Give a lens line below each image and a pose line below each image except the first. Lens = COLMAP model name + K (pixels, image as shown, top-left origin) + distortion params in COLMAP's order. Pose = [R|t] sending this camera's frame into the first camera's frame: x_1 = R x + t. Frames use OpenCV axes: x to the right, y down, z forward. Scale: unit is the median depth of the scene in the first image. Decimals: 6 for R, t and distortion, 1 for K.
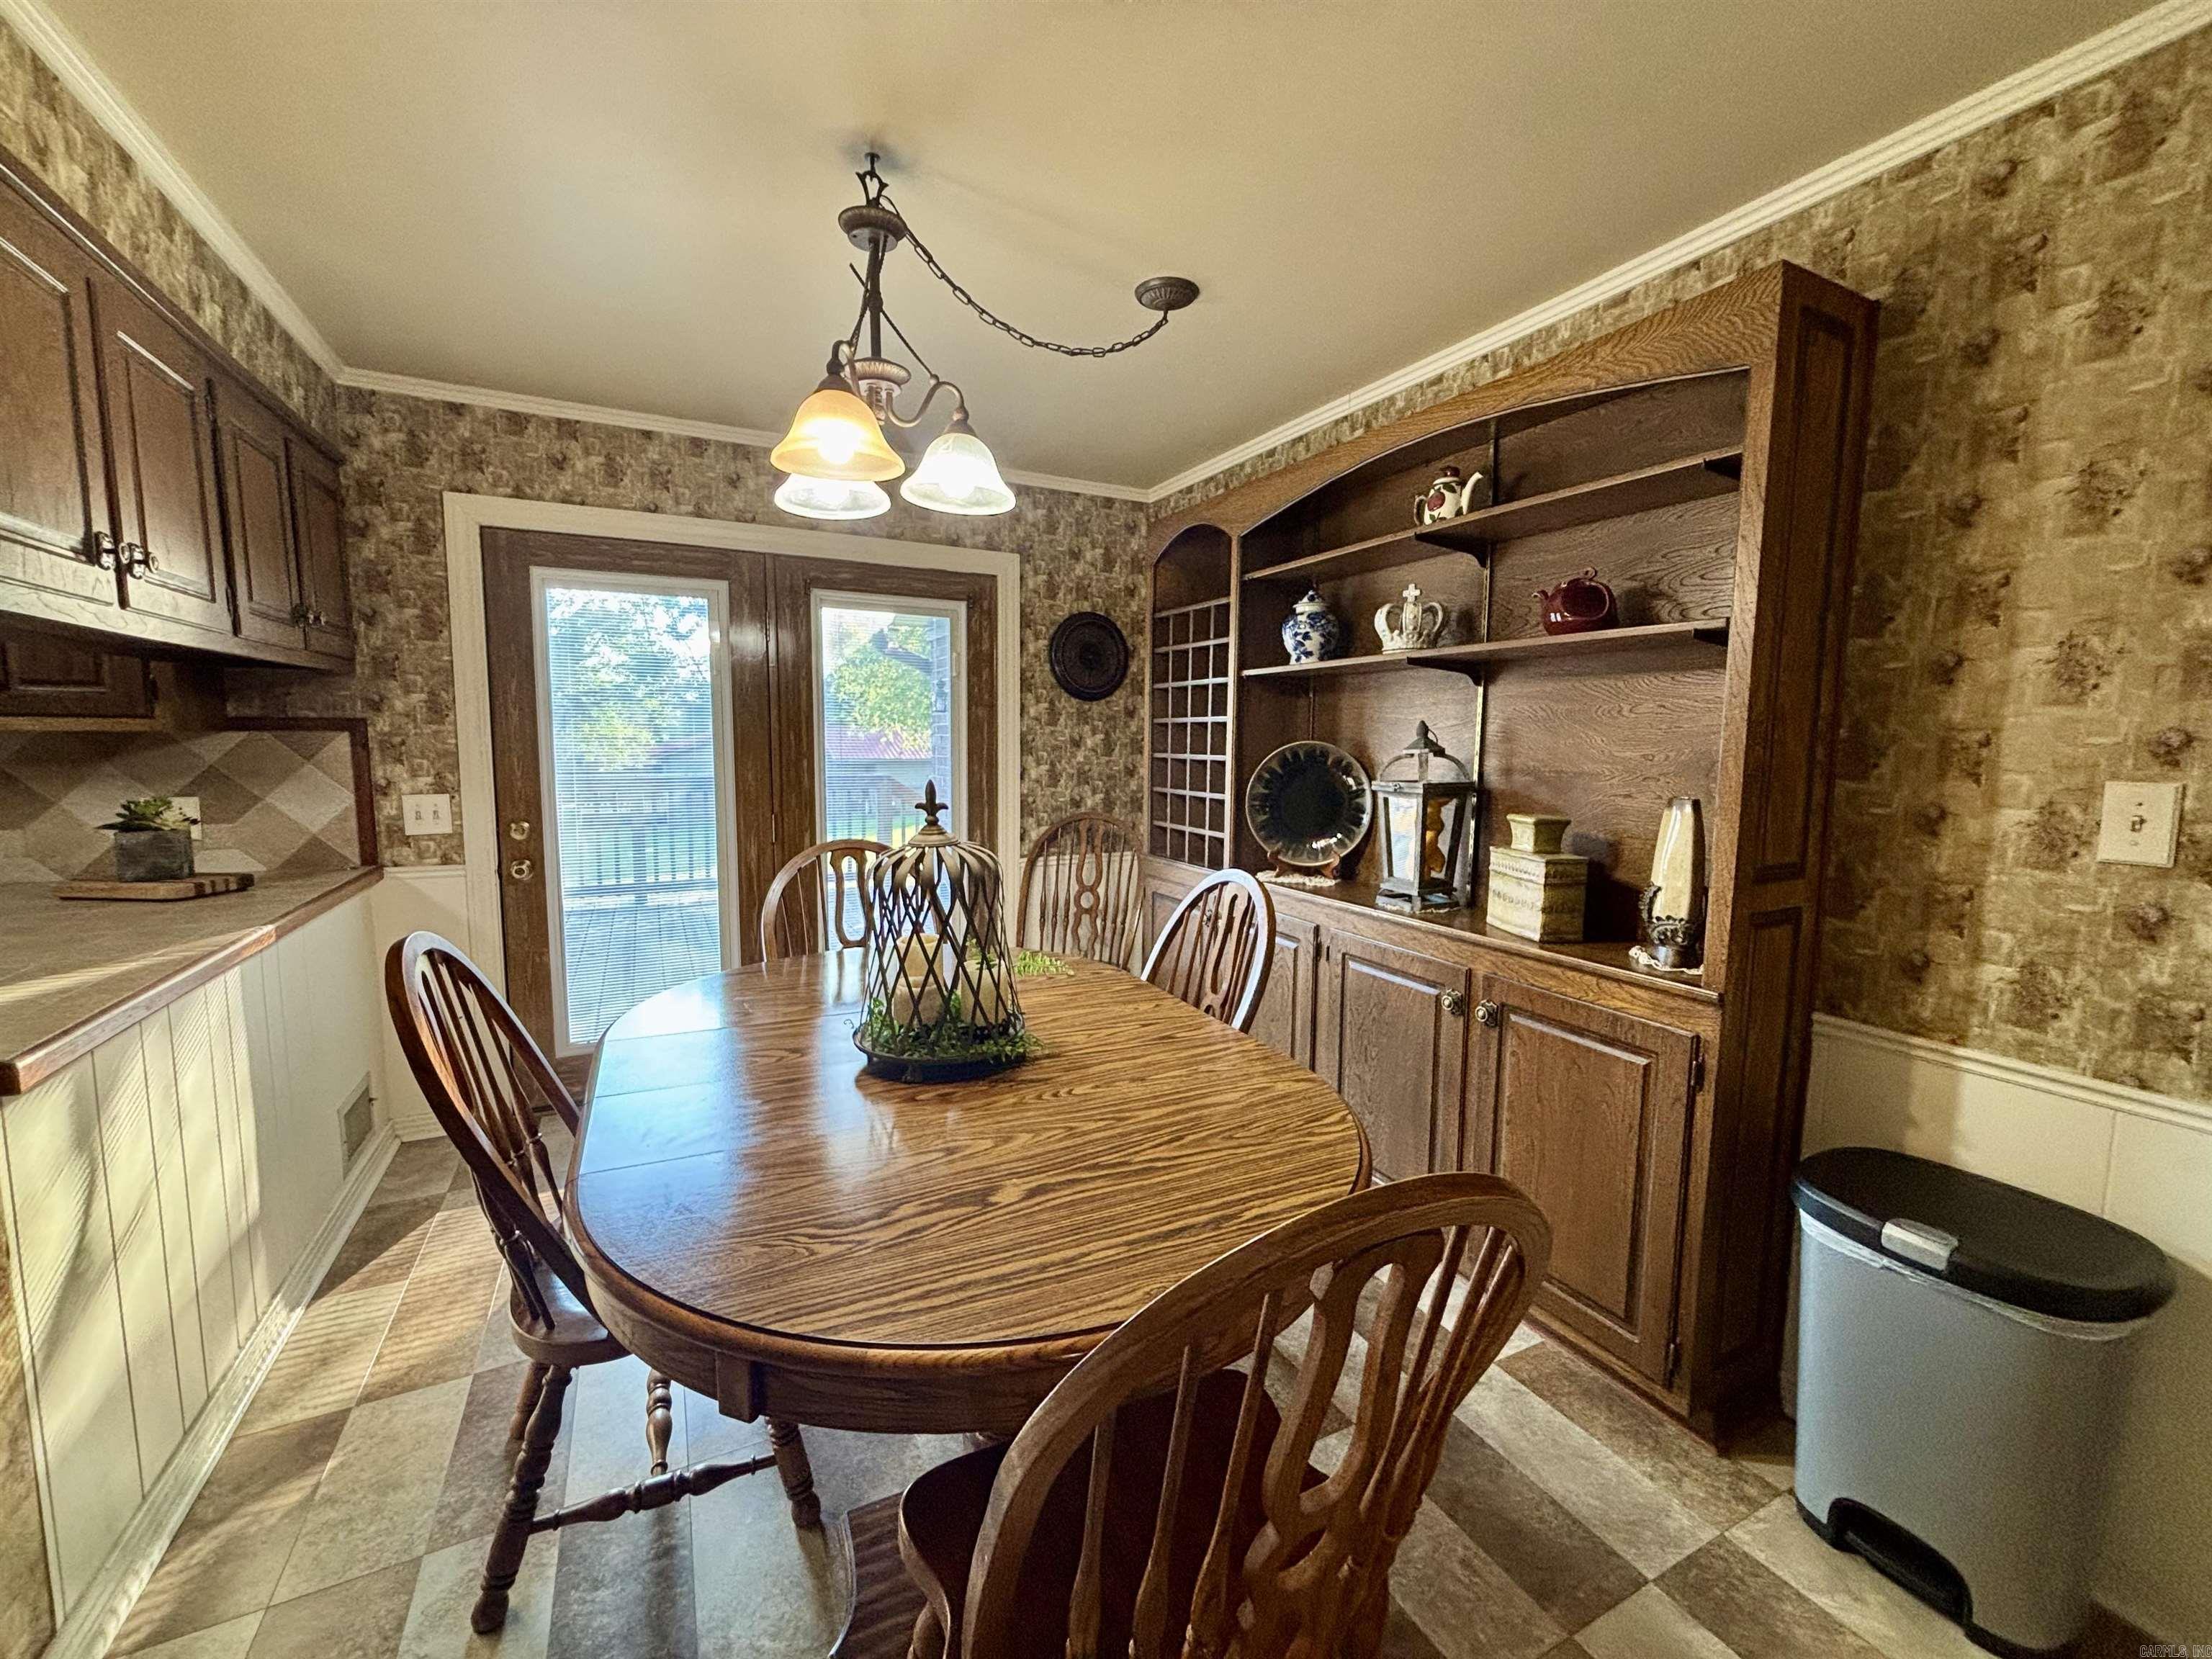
lens RADIAL K [[898.7, 0, 1106.0], [0, 898.7, 829.5], [0, 0, 1]] dist [-0.000882, 0.000108]
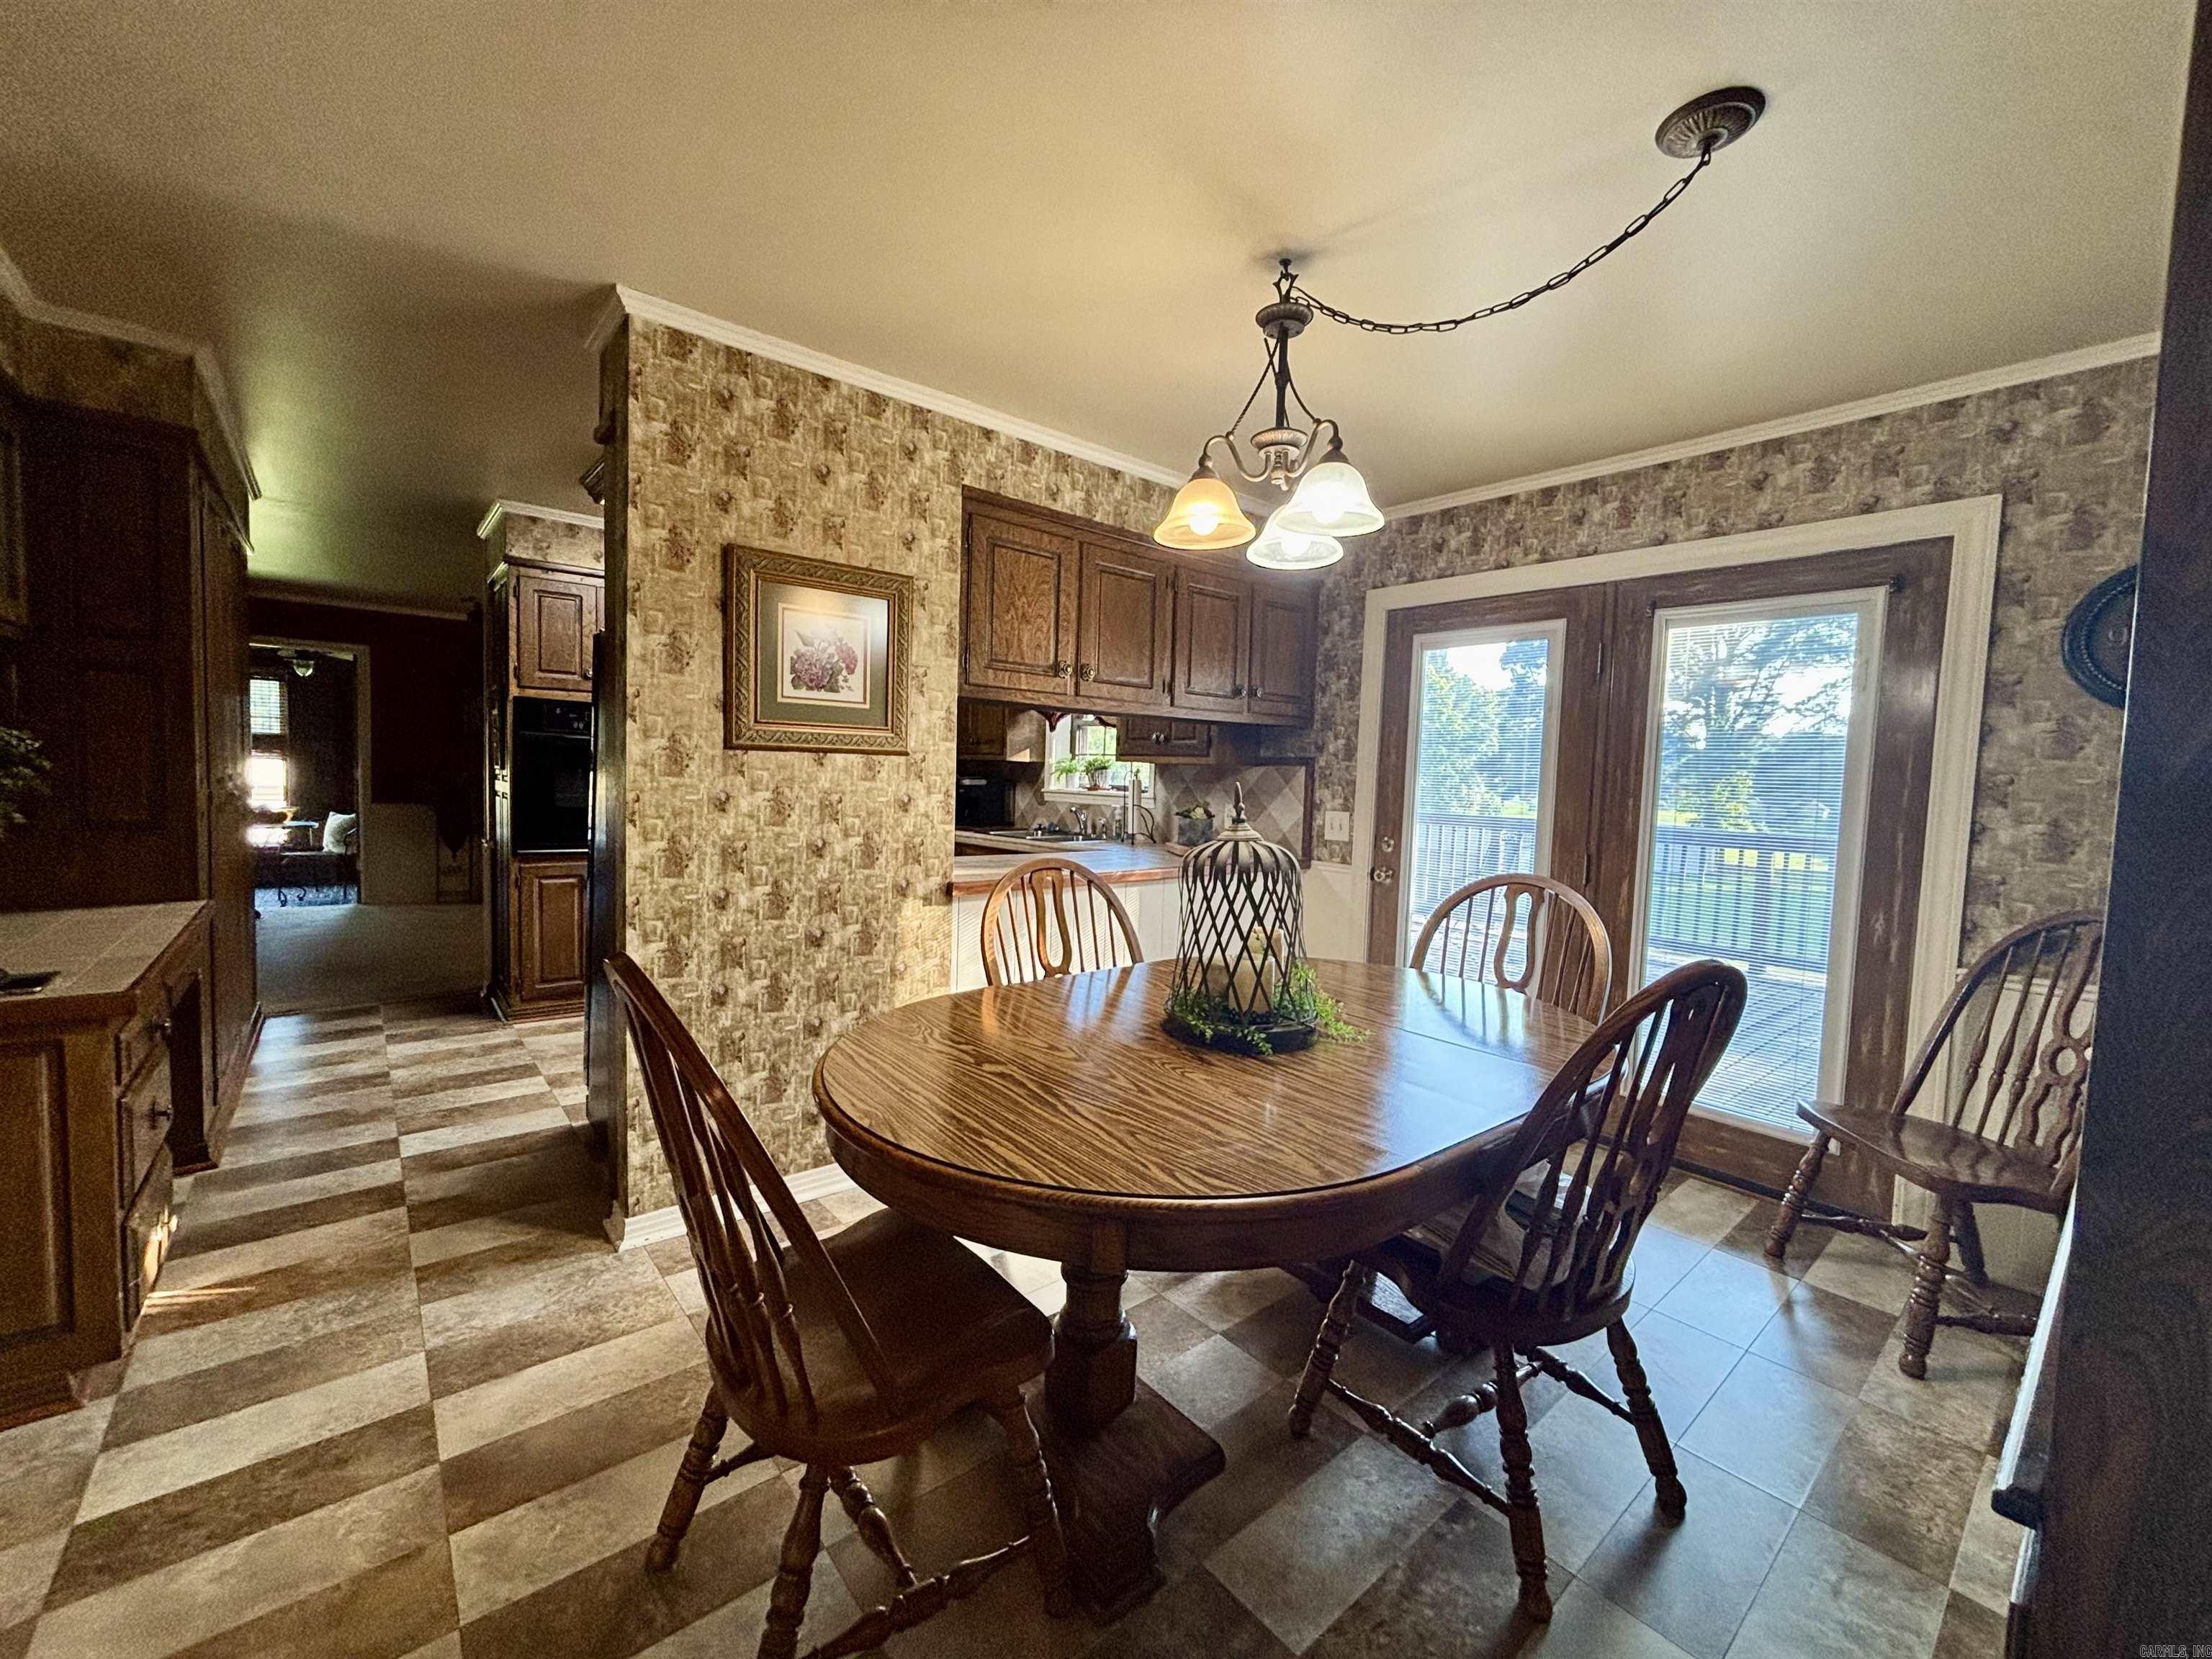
lens RADIAL K [[899.8, 0, 1109.2], [0, 899.8, 836.5], [0, 0, 1]] dist [0.008766, 0.000550]
pose [[0.218938, 0.065860, -0.973514, 0.549169], [-0.130932, 0.990679, 0.037576, -0.007435], [0.966914, 0.119237, 0.225520, 0.363739]]
